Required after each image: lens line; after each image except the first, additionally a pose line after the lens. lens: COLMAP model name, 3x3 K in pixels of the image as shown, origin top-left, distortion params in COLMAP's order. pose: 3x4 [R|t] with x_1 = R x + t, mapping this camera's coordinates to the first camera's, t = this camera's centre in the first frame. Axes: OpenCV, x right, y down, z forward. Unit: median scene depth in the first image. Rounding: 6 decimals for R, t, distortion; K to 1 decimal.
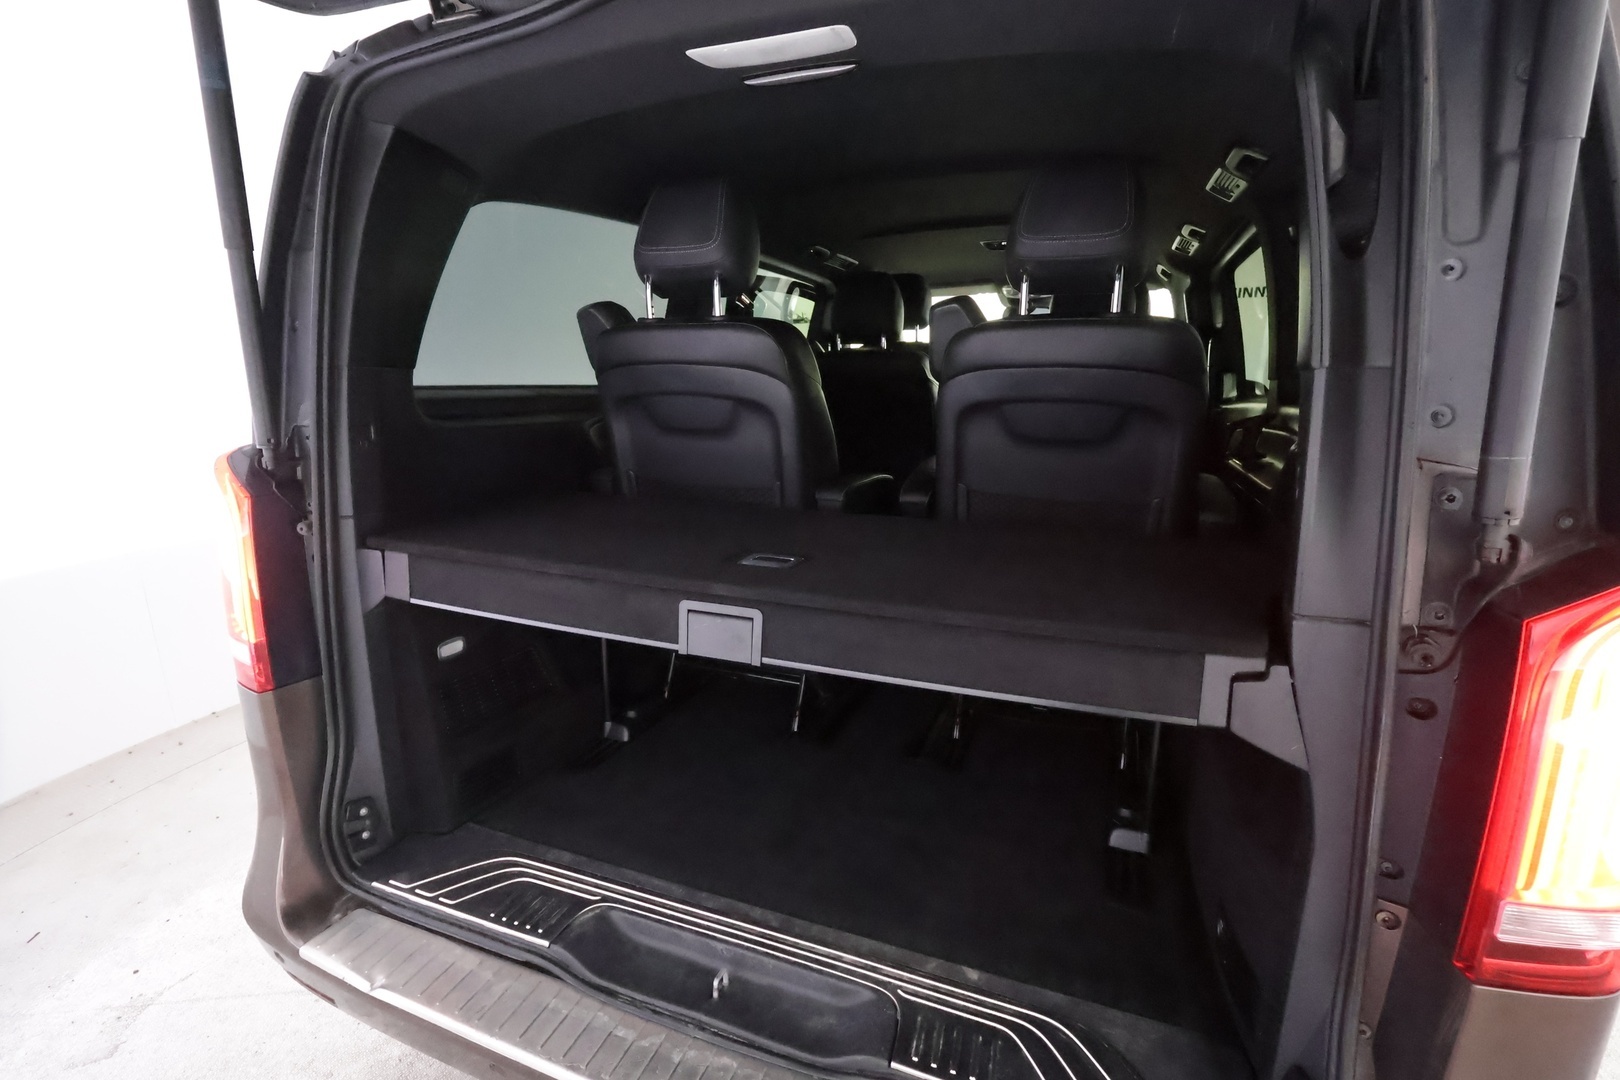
lens RADIAL K [[751.5, 0, 810.7], [0, 751.5, 541.5], [0, 0, 1]] dist [0.000702, 0.000876]
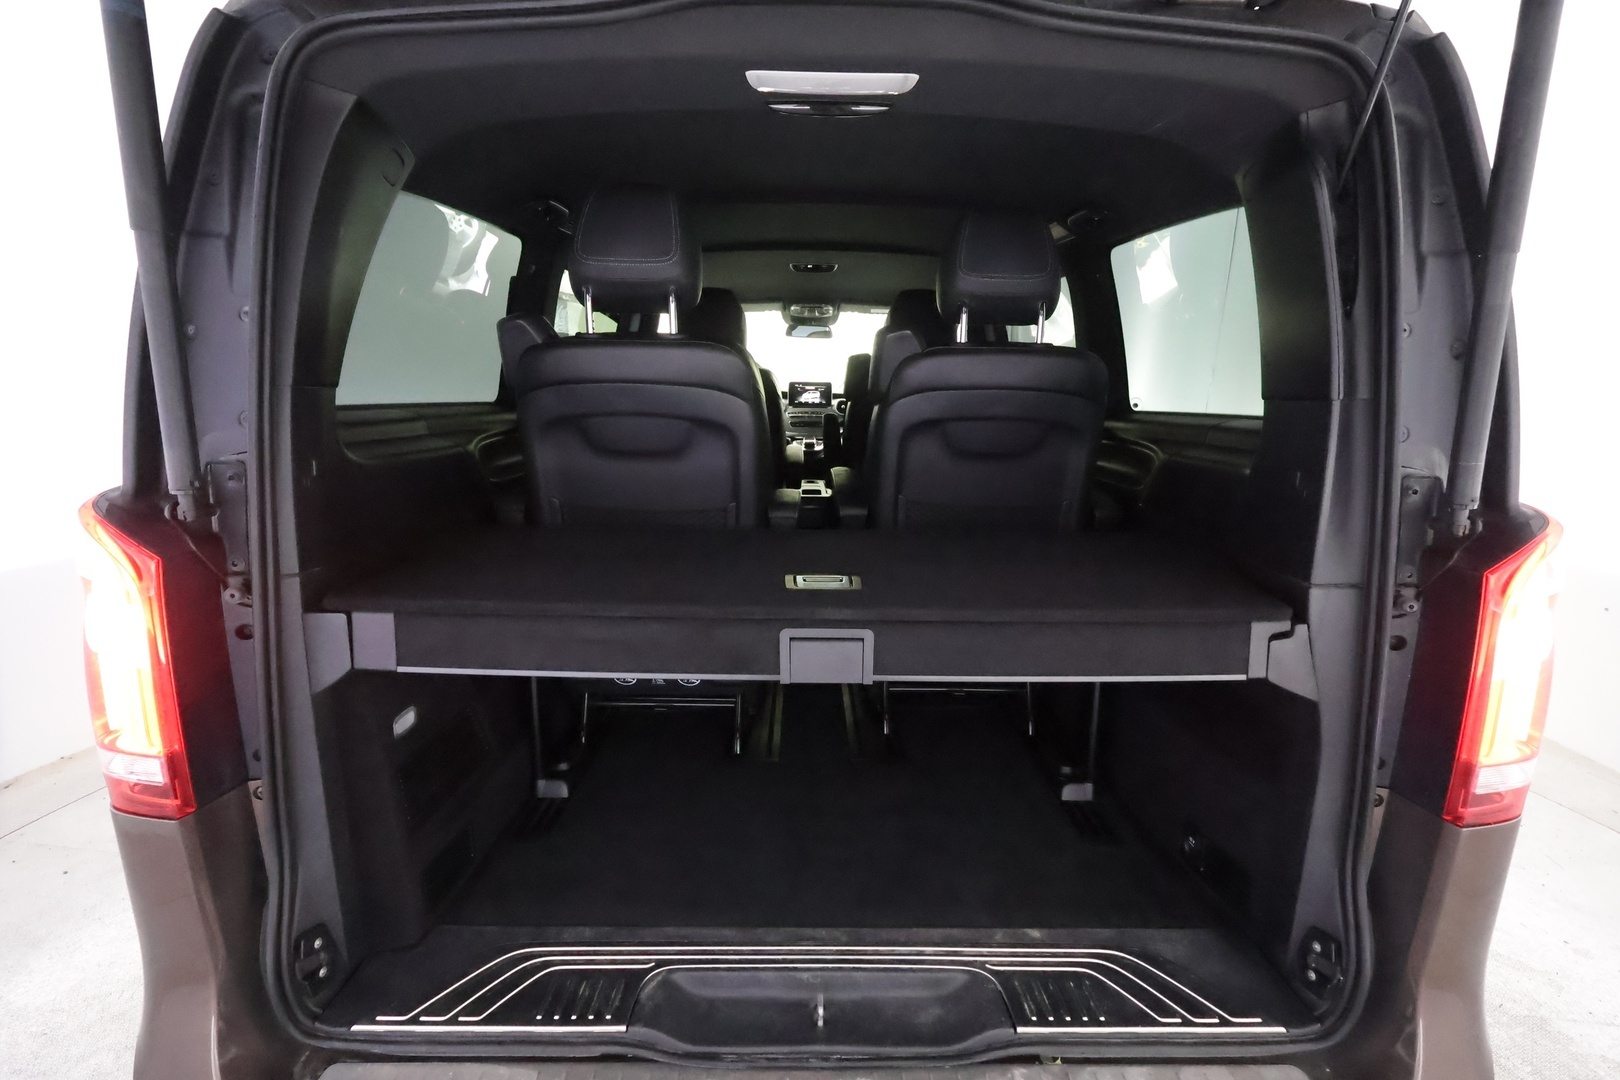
lens RADIAL K [[751.5, 0, 813.1], [0, 751.5, 540.7], [0, 0, 1]] dist [0.000702, 0.000876]
pose [[0.925254, -0.070024, 0.372829, -0.404533], [0.075004, 0.997183, 0.001149, -0.028937], [-0.371860, 0.026901, 0.927899, 0.059262]]
